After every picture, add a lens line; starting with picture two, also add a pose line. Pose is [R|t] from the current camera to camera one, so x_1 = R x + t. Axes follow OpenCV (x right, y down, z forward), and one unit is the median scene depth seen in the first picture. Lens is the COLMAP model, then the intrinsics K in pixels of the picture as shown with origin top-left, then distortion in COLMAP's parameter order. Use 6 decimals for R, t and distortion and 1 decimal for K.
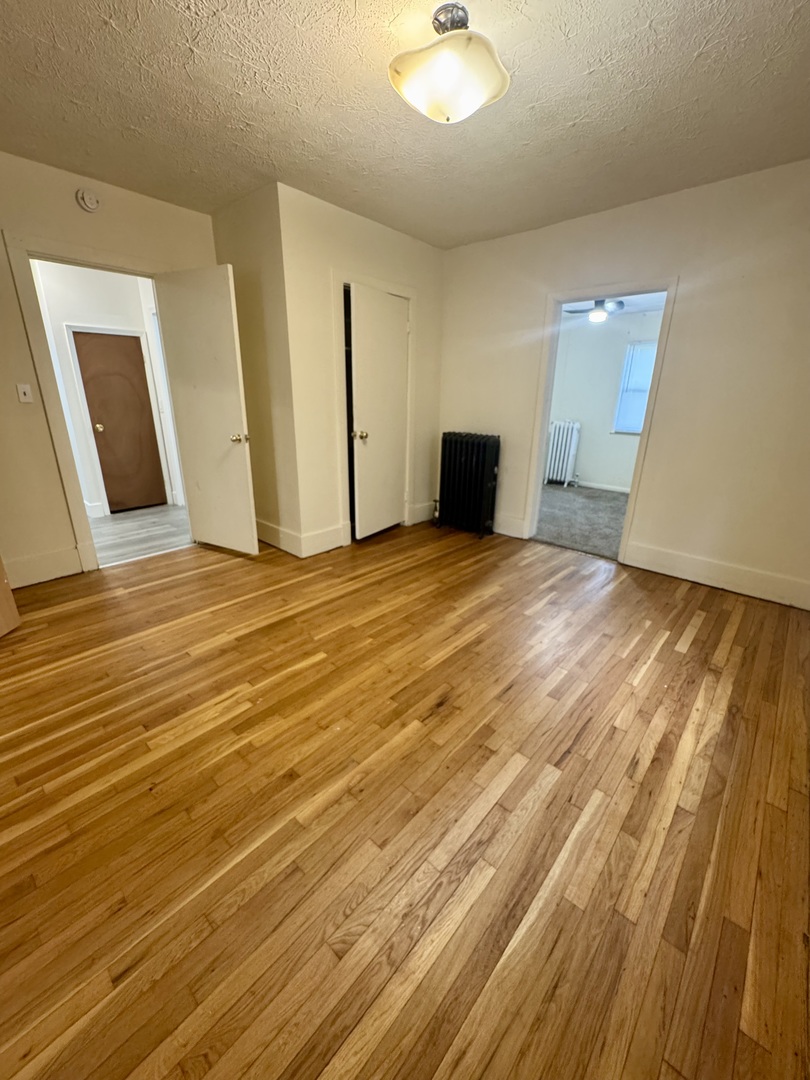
lens RADIAL K [[434.6, 0, 404.9], [0, 434.6, 539.5], [0, 0, 1]] dist [-0.002762, 0.000095]
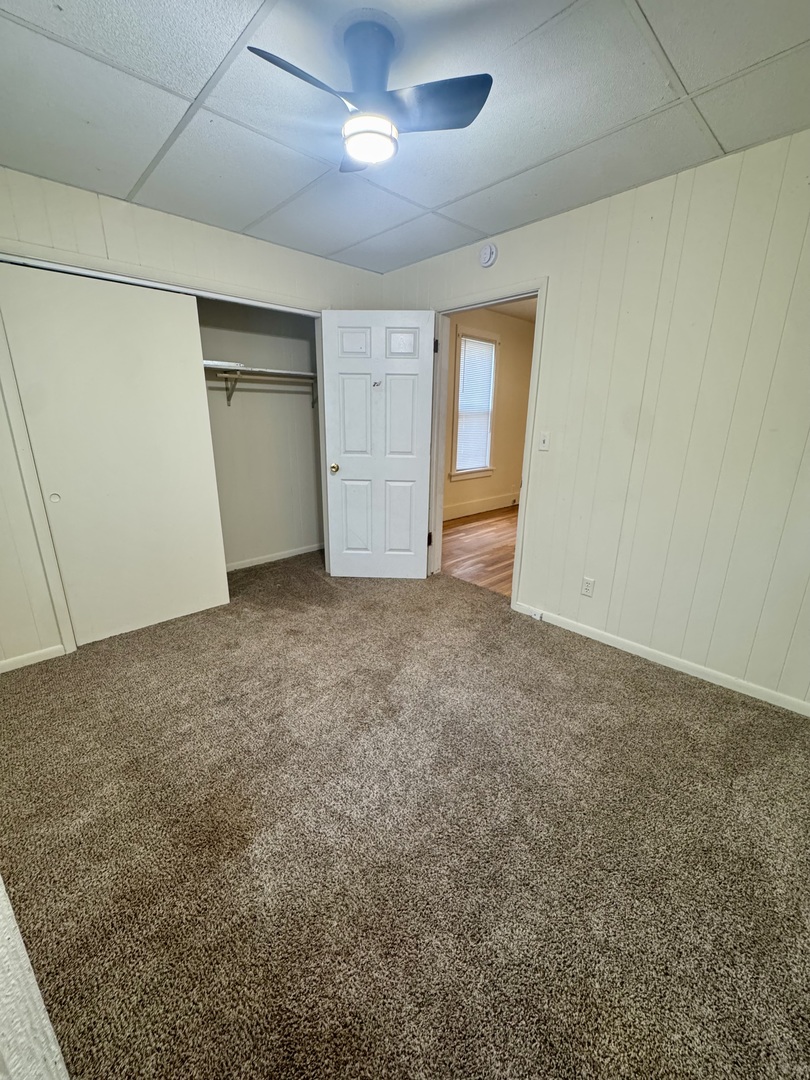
lens RADIAL K [[434.6, 0, 403.7], [0, 434.6, 540.3], [0, 0, 1]] dist [-0.002762, 0.000095]
pose [[-0.996161, -0.054832, 0.068244, 0.839029], [-0.005653, 0.818214, 0.574886, -1.012571], [-0.087360, 0.572293, -0.815383, 2.989412]]
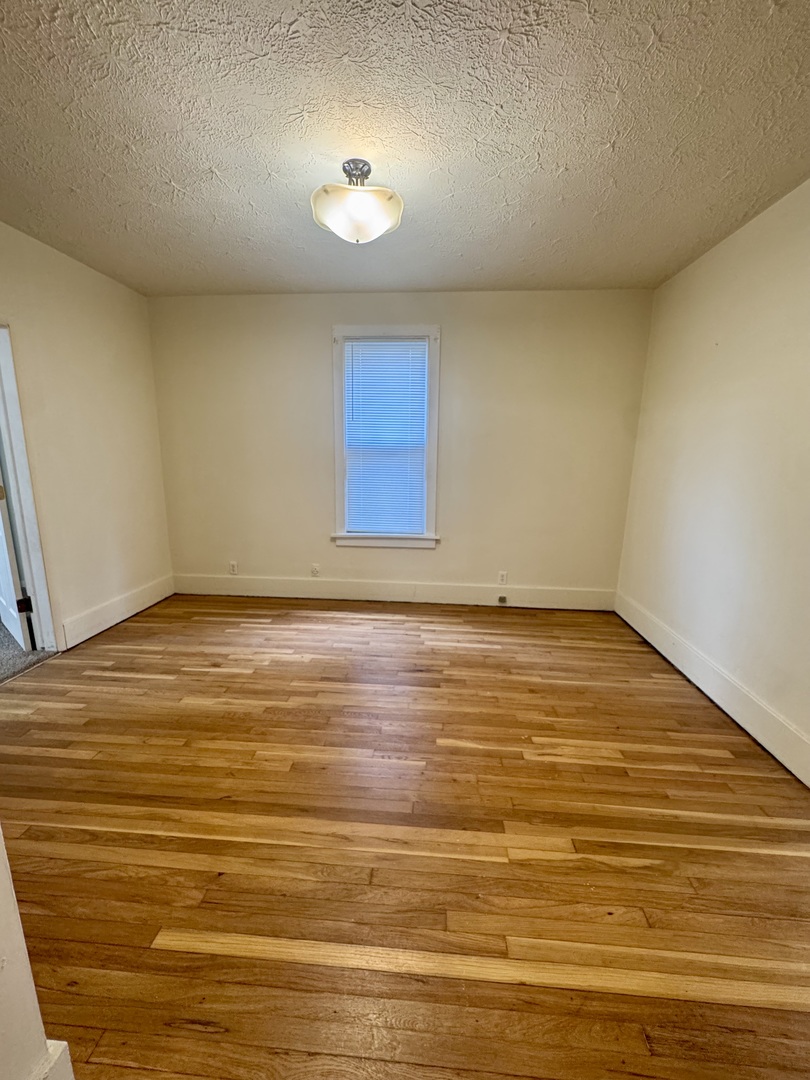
lens RADIAL K [[434.6, 0, 405.6], [0, 434.6, 542.0], [0, 0, 1]] dist [-0.002762, 0.000095]
pose [[-0.610324, -0.187682, 0.769598, -0.784546], [0.232142, 0.886498, 0.400289, -0.495842], [-0.757374, 0.422962, -0.497481, 1.360096]]
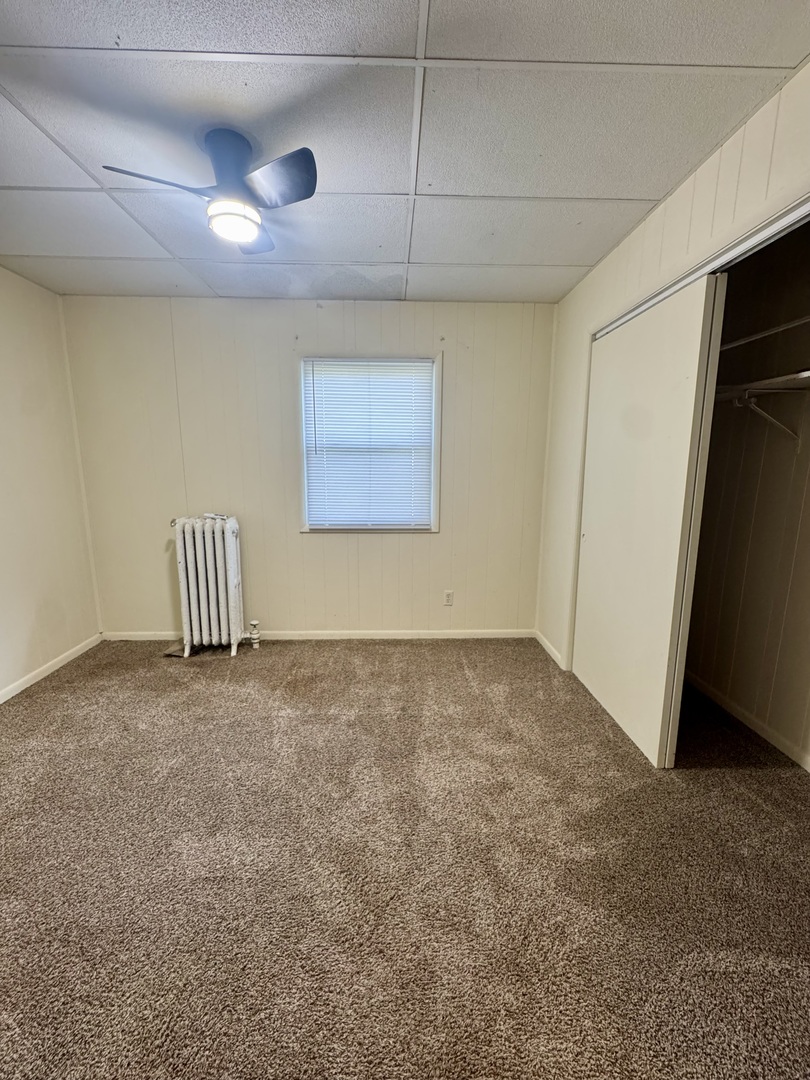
lens RADIAL K [[434.6, 0, 403.9], [0, 434.6, 537.8], [0, 0, 1]] dist [-0.002762, 0.000095]
pose [[0.722251, -0.139737, 0.677368, 0.627004], [0.237344, 0.969981, -0.052969, -0.527363], [-0.649632, 0.199026, 0.733735, 1.597168]]
